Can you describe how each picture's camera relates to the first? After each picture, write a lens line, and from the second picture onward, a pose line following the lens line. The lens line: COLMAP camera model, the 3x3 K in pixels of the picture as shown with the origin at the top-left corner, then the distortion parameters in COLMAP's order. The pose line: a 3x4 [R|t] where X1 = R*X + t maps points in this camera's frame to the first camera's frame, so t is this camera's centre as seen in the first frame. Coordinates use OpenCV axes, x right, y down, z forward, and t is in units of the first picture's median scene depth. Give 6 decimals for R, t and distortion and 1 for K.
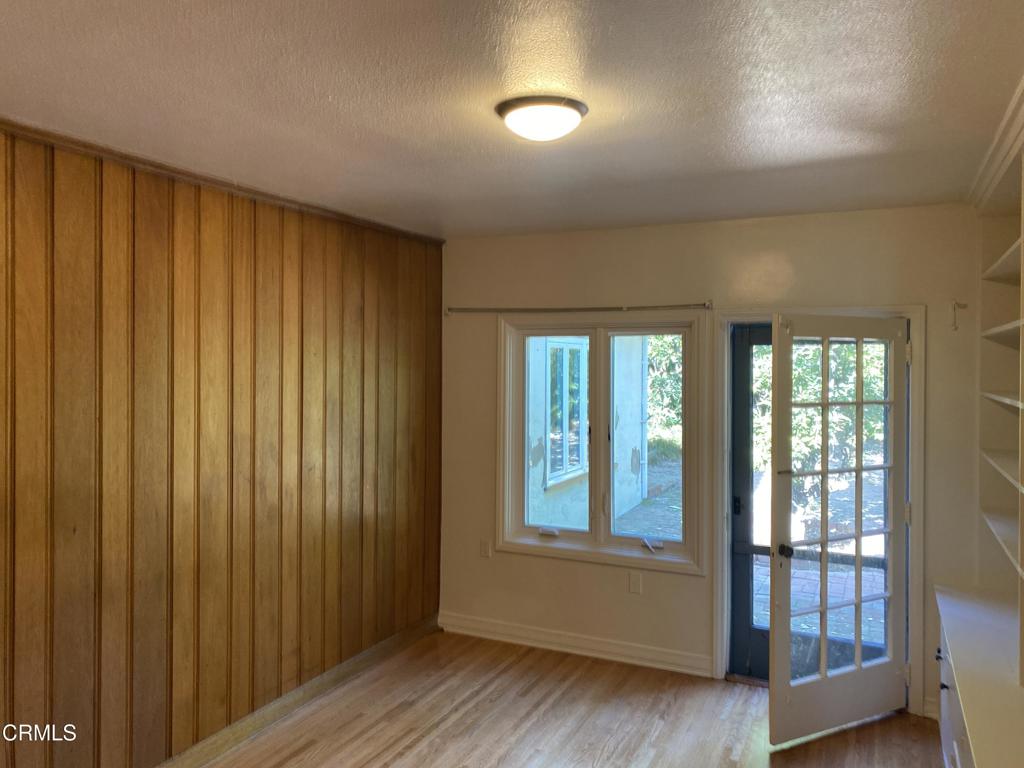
lens RADIAL K [[776.2, 0, 509.8], [0, 776.2, 366.3], [0, 0, 1]] dist [0.055141, -0.057772]
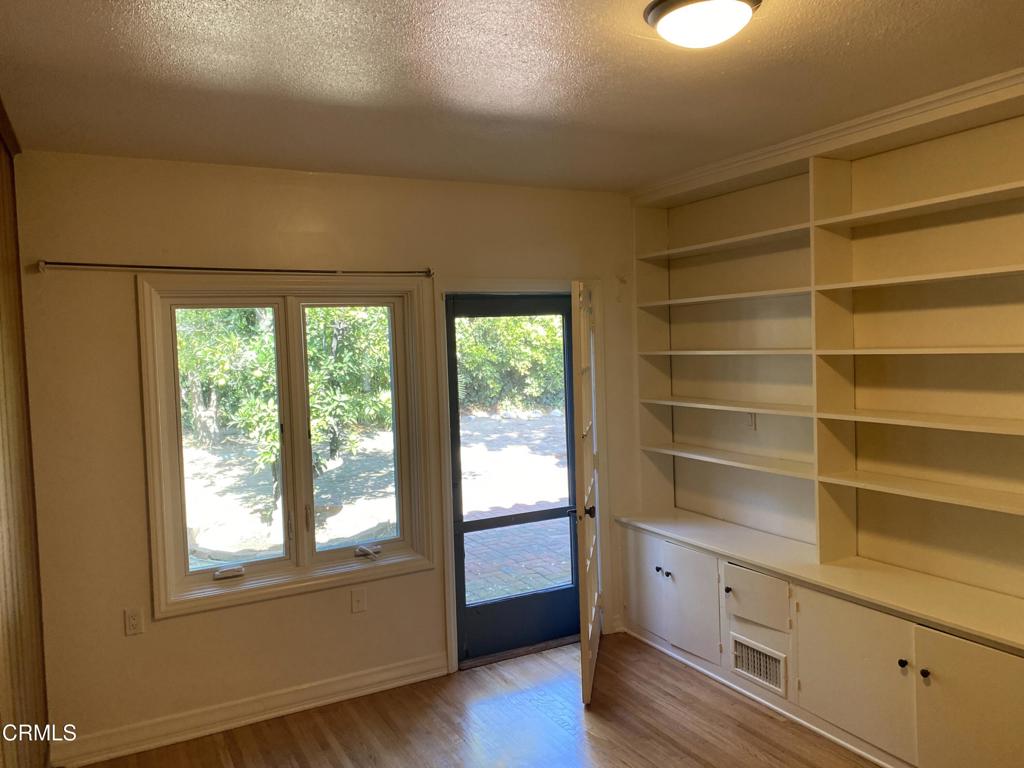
lens RADIAL K [[785.5, 0, 513.1], [0, 785.5, 376.8], [0, 0, 1]] dist [0.051271, -0.068348]
pose [[0.596295, -0.060727, 0.800465, -0.420863], [0.042497, 0.998124, 0.044065, 0.006710], [-0.801640, 0.007741, 0.597757, 0.366974]]
